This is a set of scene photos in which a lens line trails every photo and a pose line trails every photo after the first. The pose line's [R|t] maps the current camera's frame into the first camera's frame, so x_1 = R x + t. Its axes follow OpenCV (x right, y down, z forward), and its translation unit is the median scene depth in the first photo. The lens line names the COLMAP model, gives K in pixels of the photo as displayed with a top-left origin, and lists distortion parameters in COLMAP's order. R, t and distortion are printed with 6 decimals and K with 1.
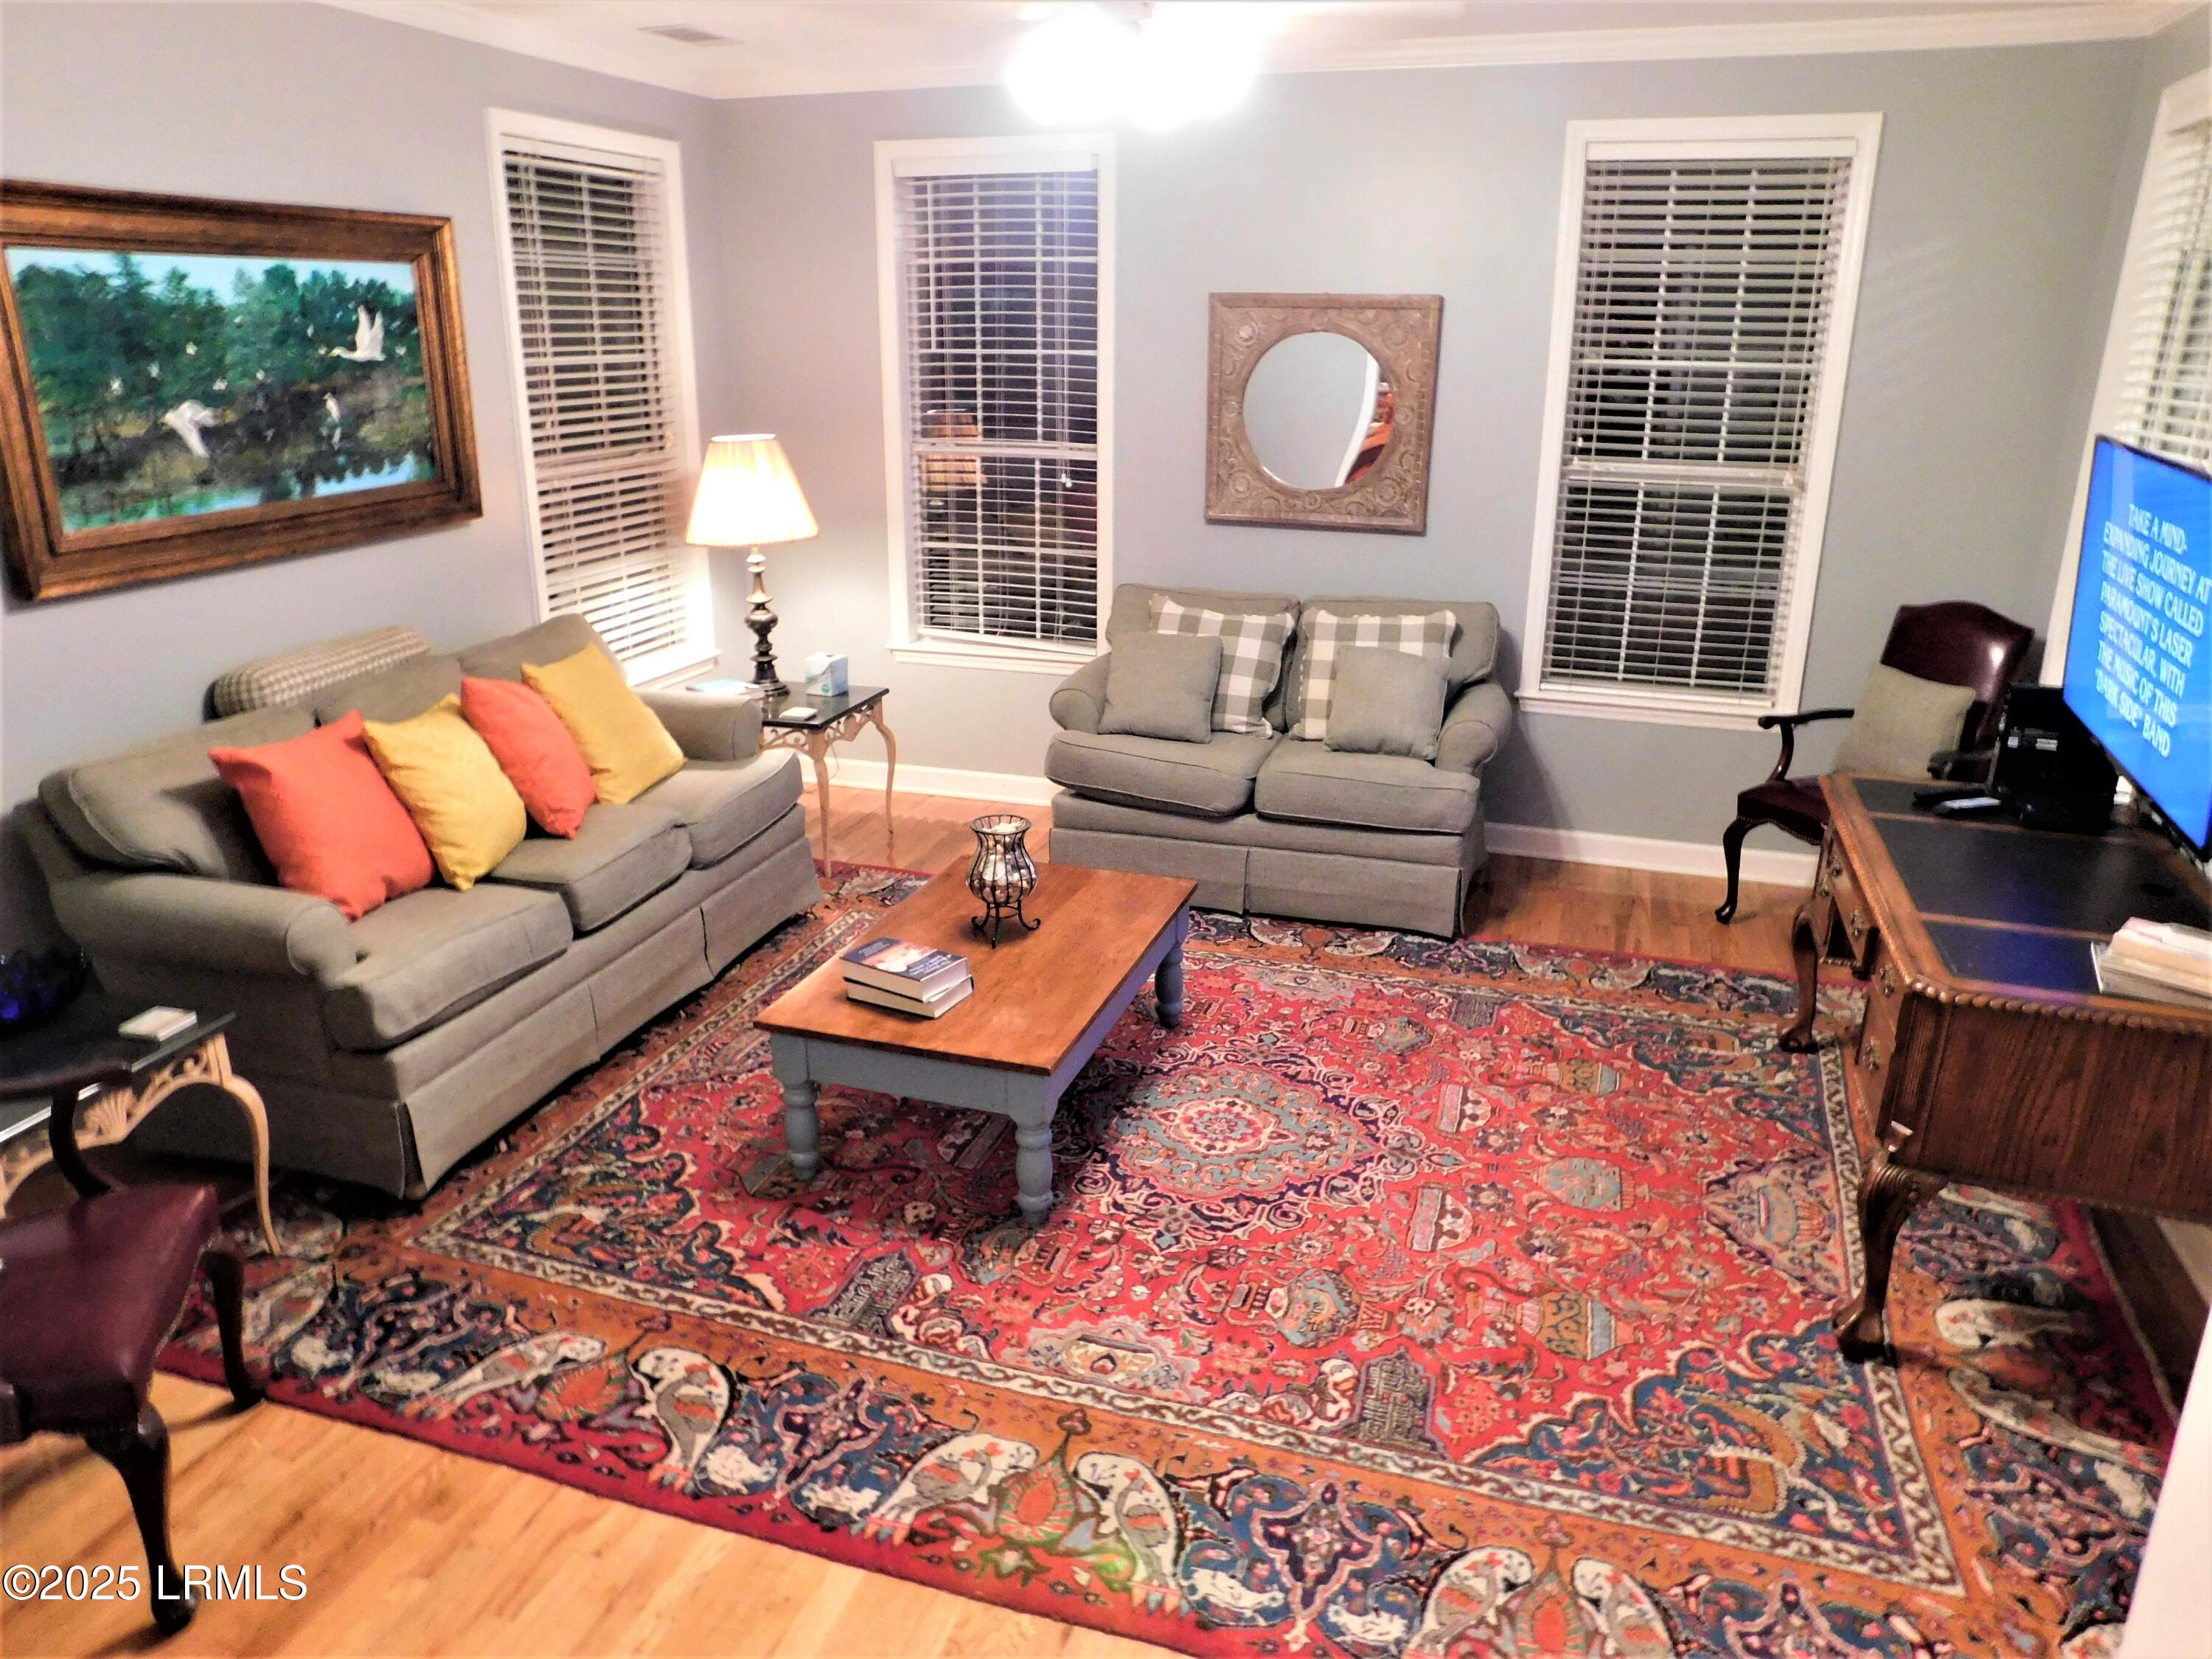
lens RADIAL K [[1534.1, 0, 1100.3], [0, 1534.1, 827.3], [0, 0, 1]] dist [-0.070340, 0.063971]
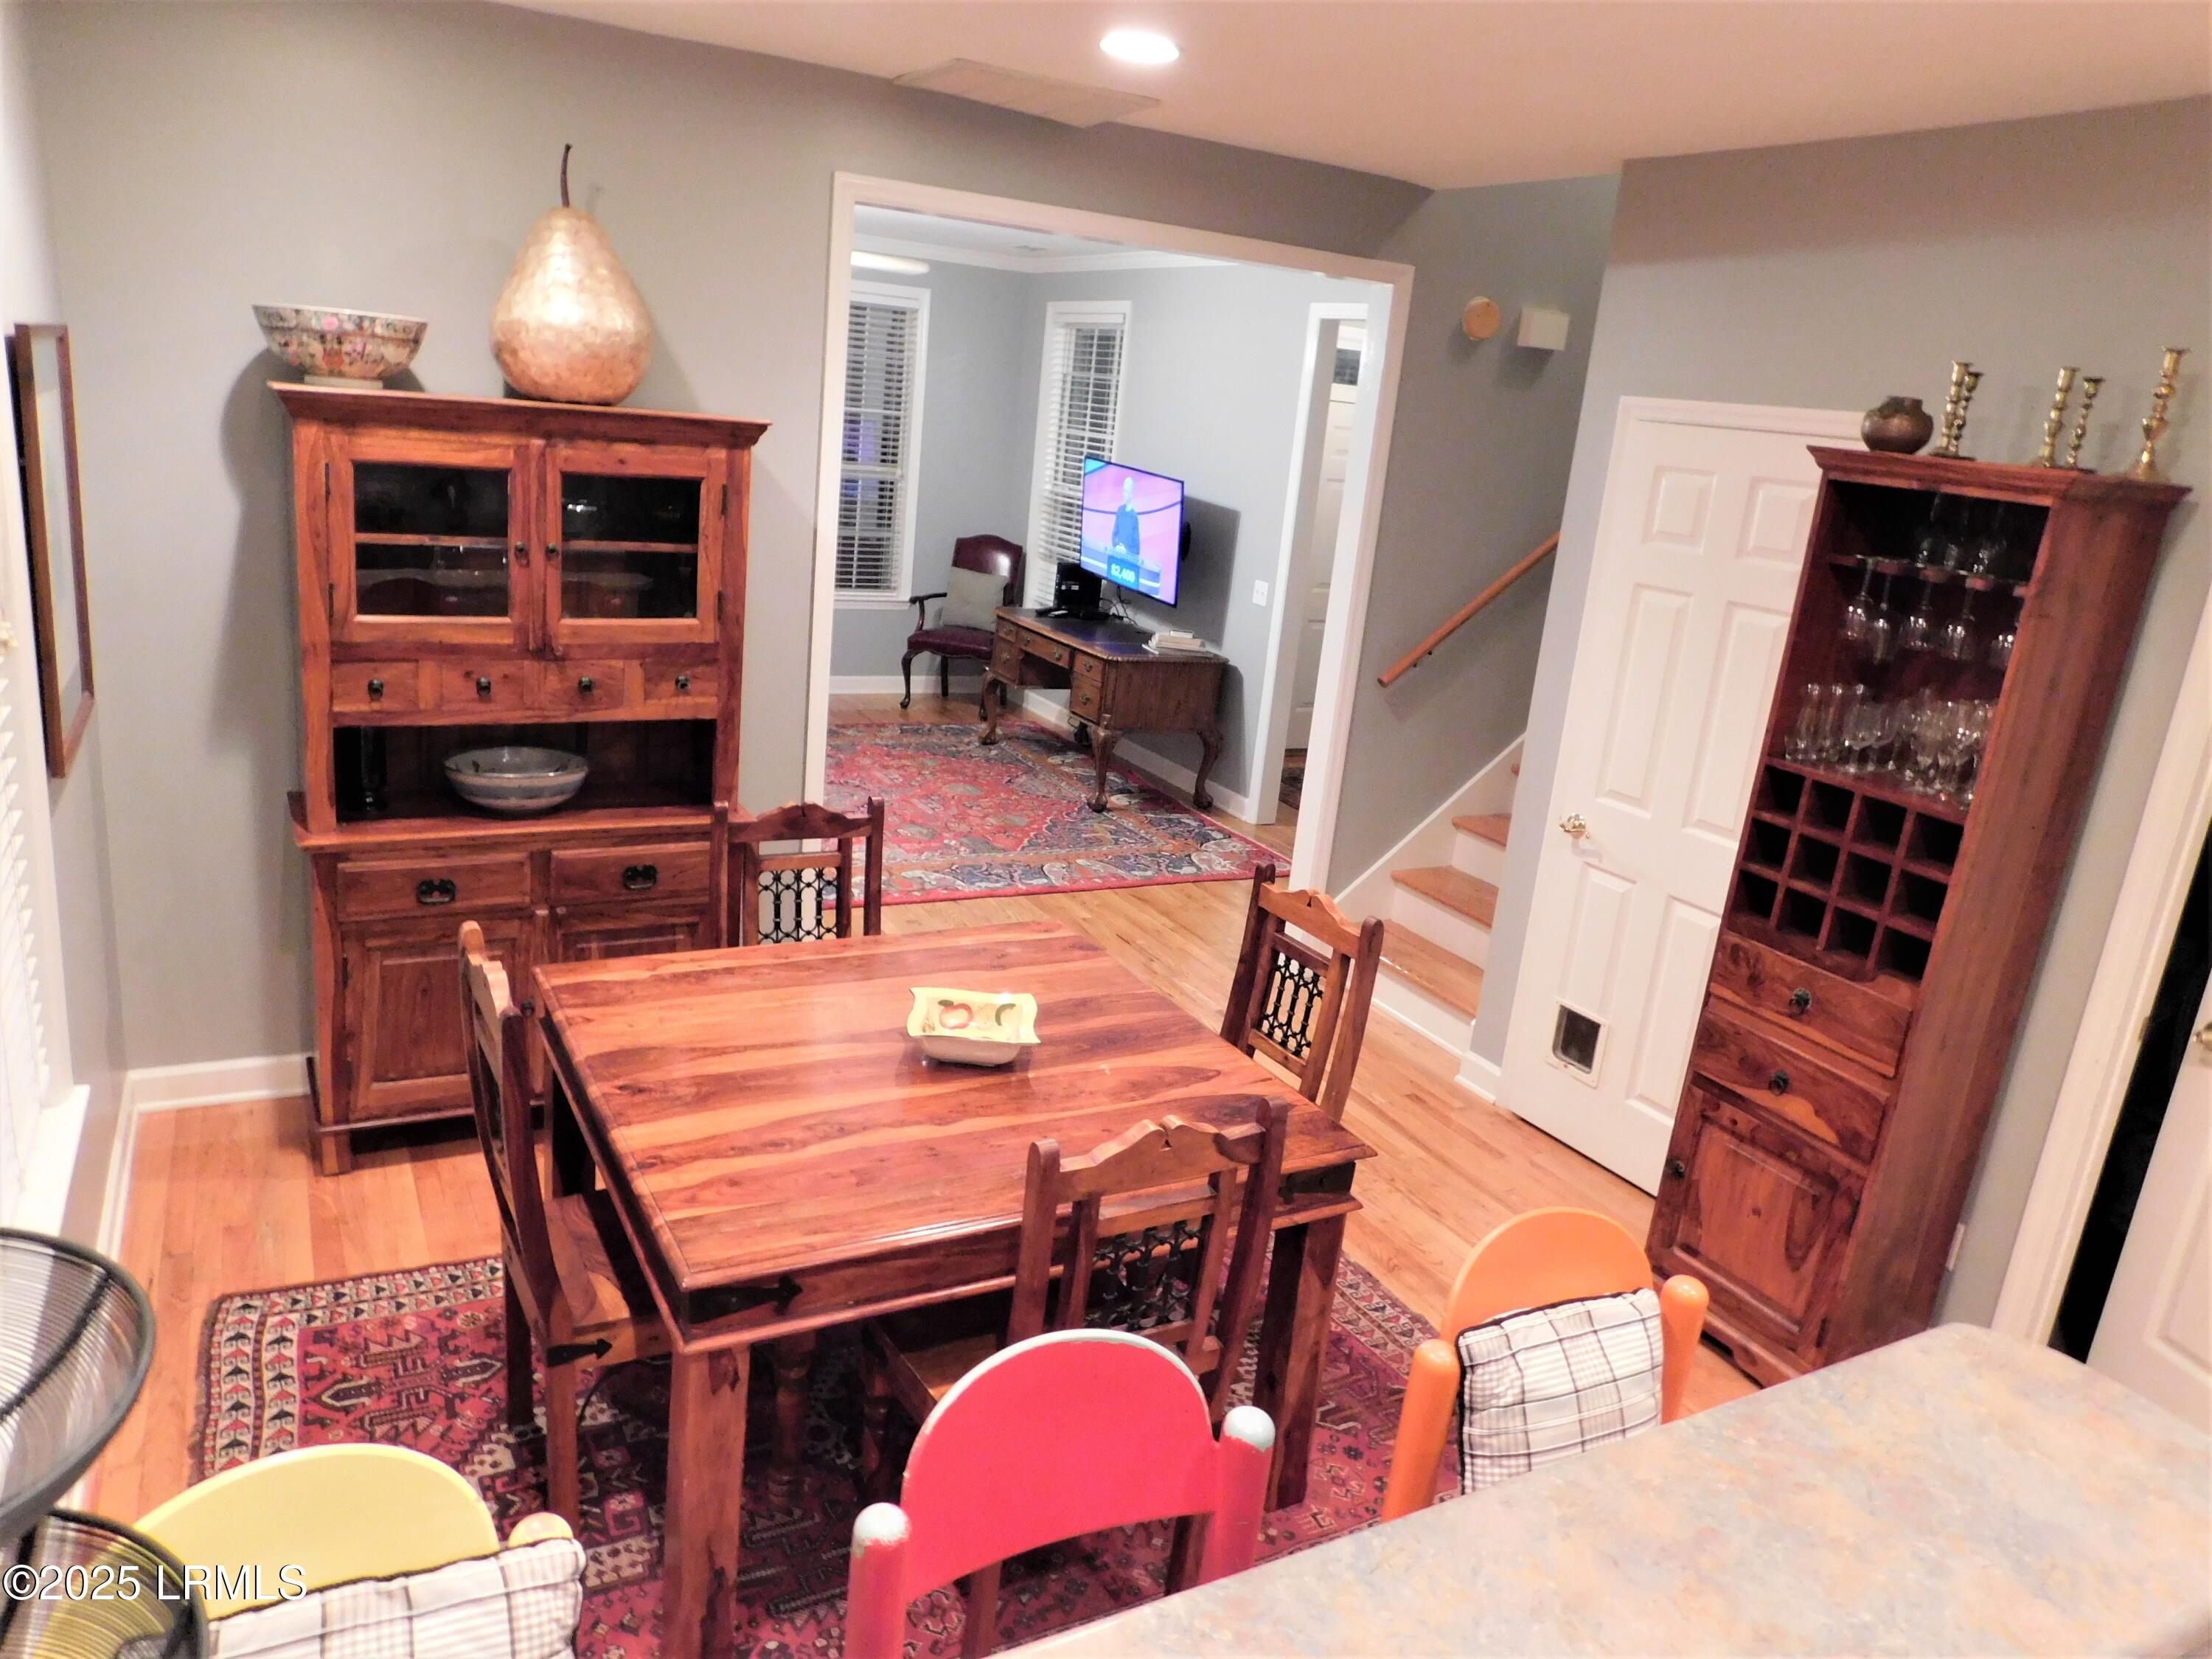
lens RADIAL K [[1534.1, 0, 1105.2], [0, 1534.1, 831.4], [0, 0, 1]] dist [-0.070340, 0.063971]
pose [[0.683378, -0.140761, 0.716367, -1.040250], [0.140354, 0.988264, 0.060297, 0.173455], [-0.716447, 0.059339, 0.695114, -0.625104]]
